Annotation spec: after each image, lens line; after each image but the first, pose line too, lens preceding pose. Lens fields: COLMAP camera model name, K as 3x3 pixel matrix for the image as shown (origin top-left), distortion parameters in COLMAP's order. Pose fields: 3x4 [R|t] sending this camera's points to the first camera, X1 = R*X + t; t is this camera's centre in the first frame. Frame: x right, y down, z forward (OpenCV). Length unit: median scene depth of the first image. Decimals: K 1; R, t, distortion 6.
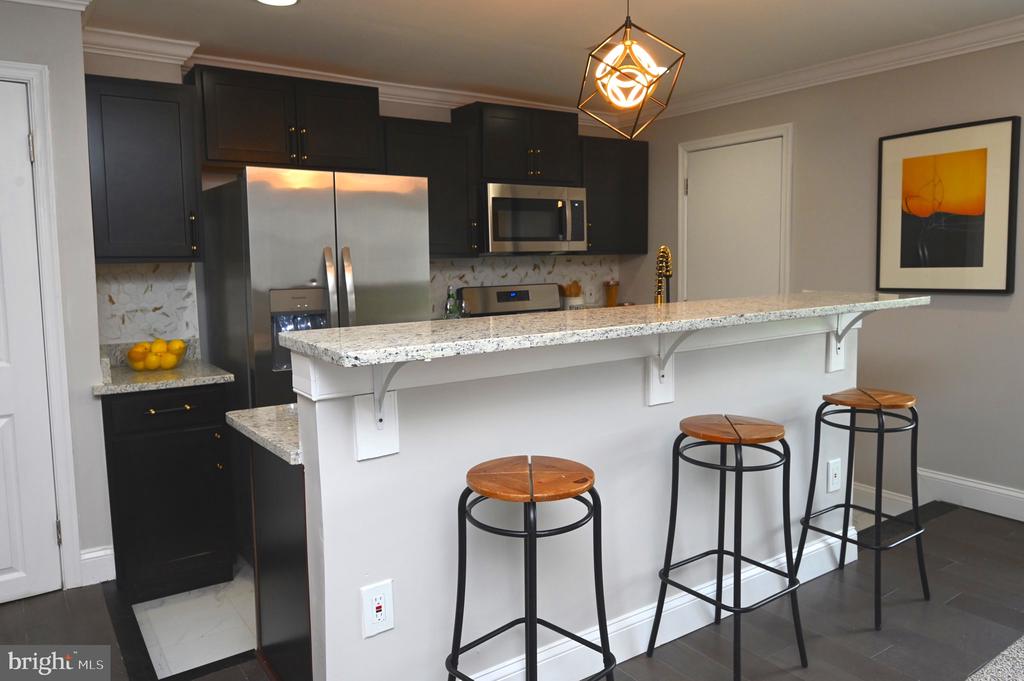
lens RADIAL K [[737.6, 0, 514.2], [0, 737.6, 335.8], [0, 0, 1]] dist [-0.003417, -0.005792]
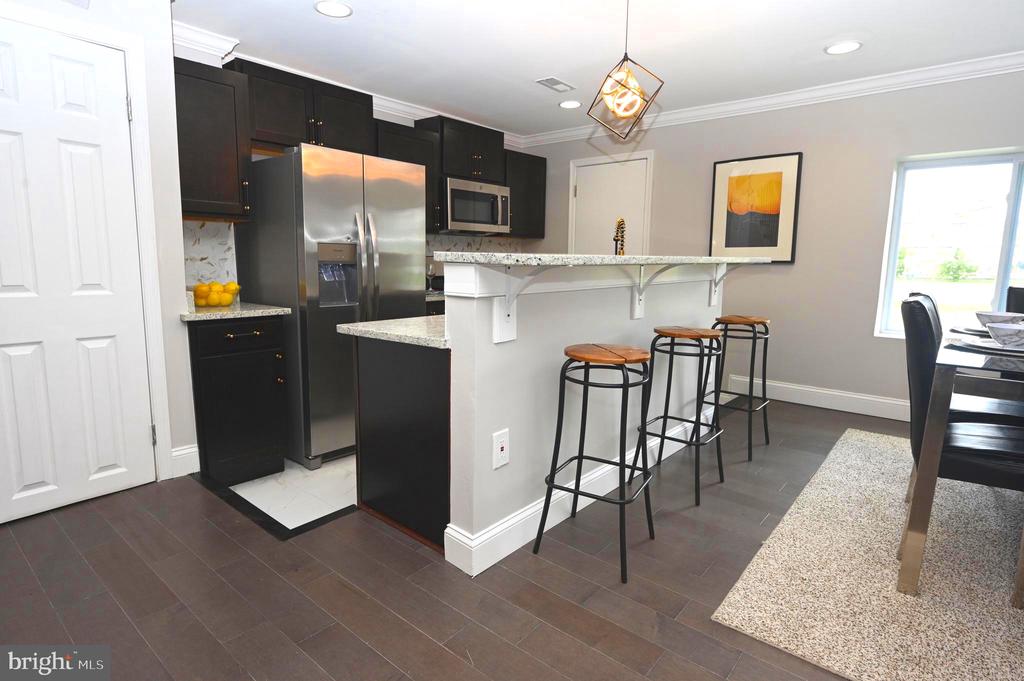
lens RADIAL K [[547.2, 0, 512.1], [0, 547.2, 341.3], [0, 0, 1]] dist [-0.004384, 0.000454]
pose [[0.966468, -0.009827, 0.256600, -0.258561], [-0.001417, 0.999048, 0.043599, 0.068758], [-0.256785, -0.042501, 0.965534, -0.012756]]
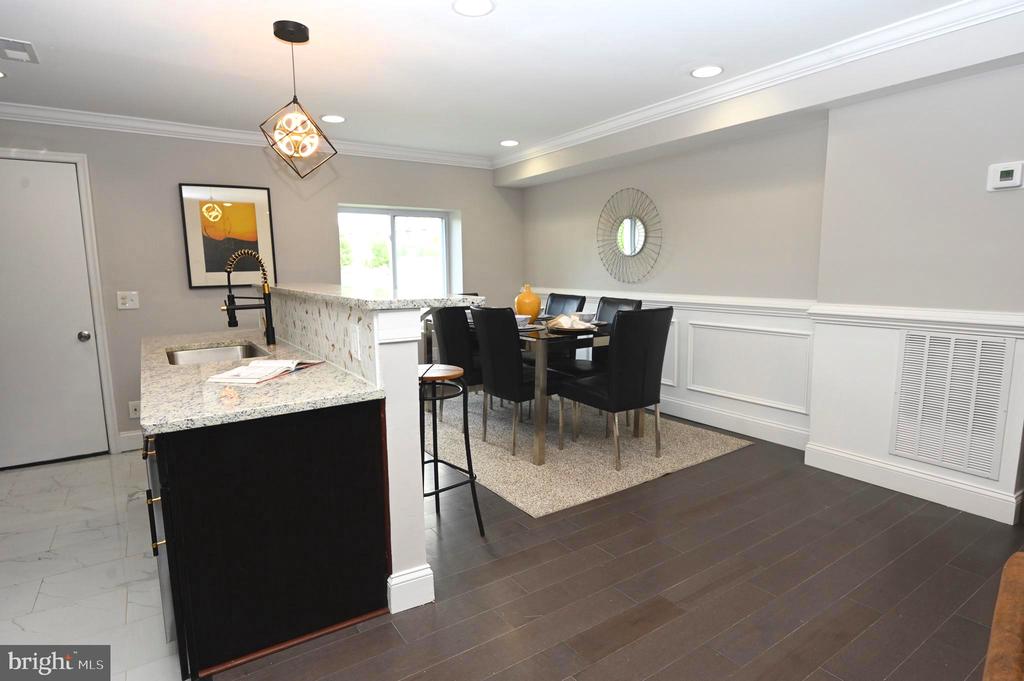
lens RADIAL K [[547.2, 0, 517.6], [0, 547.2, 338.9], [0, 0, 1]] dist [-0.004384, 0.000454]
pose [[0.010670, -0.112559, 0.993588, -0.751534], [0.116605, 0.987005, 0.110561, -0.007192], [-0.993121, 0.114677, 0.023656, 0.425017]]
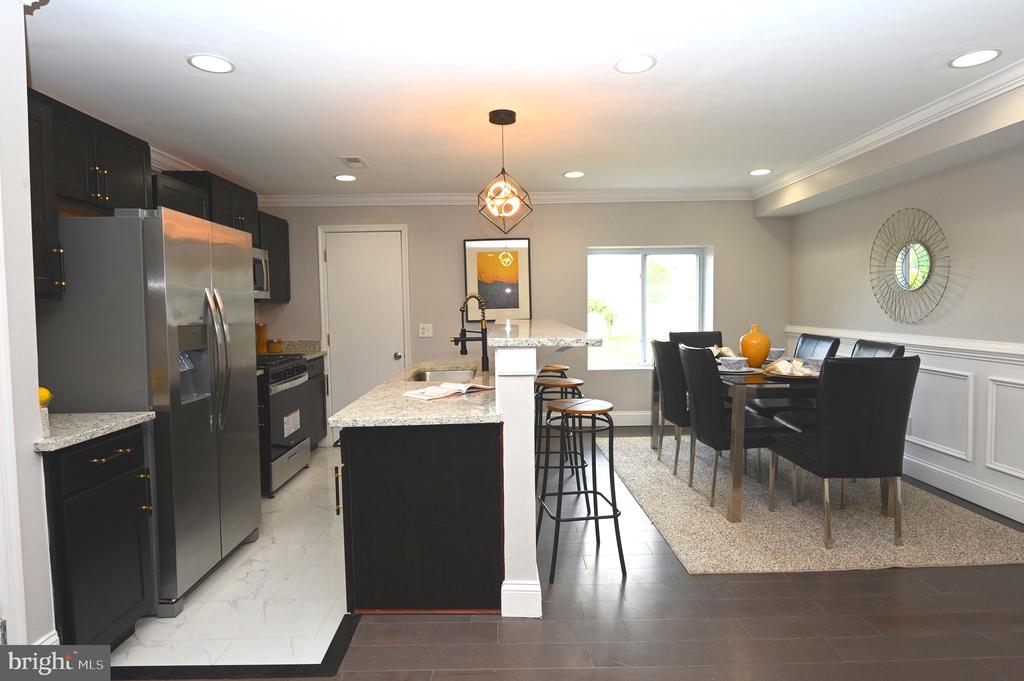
lens RADIAL K [[547.2, 0, 511.5], [0, 547.2, 336.2], [0, 0, 1]] dist [-0.004384, 0.000454]
pose [[0.558377, -0.038731, 0.828683, -0.730390], [0.093518, 0.995481, -0.016486, 0.008978], [-0.824299, 0.086702, 0.559476, 0.185398]]
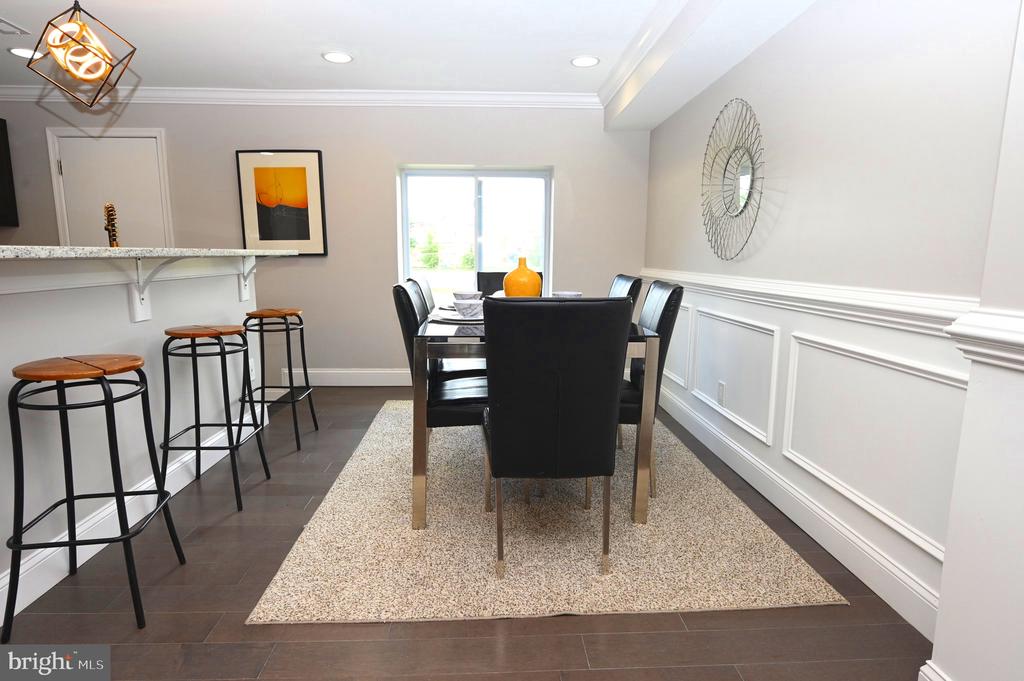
lens RADIAL K [[547.2, 0, 510.5], [0, 547.2, 342.4], [0, 0, 1]] dist [-0.004384, 0.000454]
pose [[0.537634, -0.112002, 0.835707, -0.201228], [0.075563, 0.993550, 0.084544, 0.074413], [-0.839786, 0.017695, 0.542629, -0.053643]]
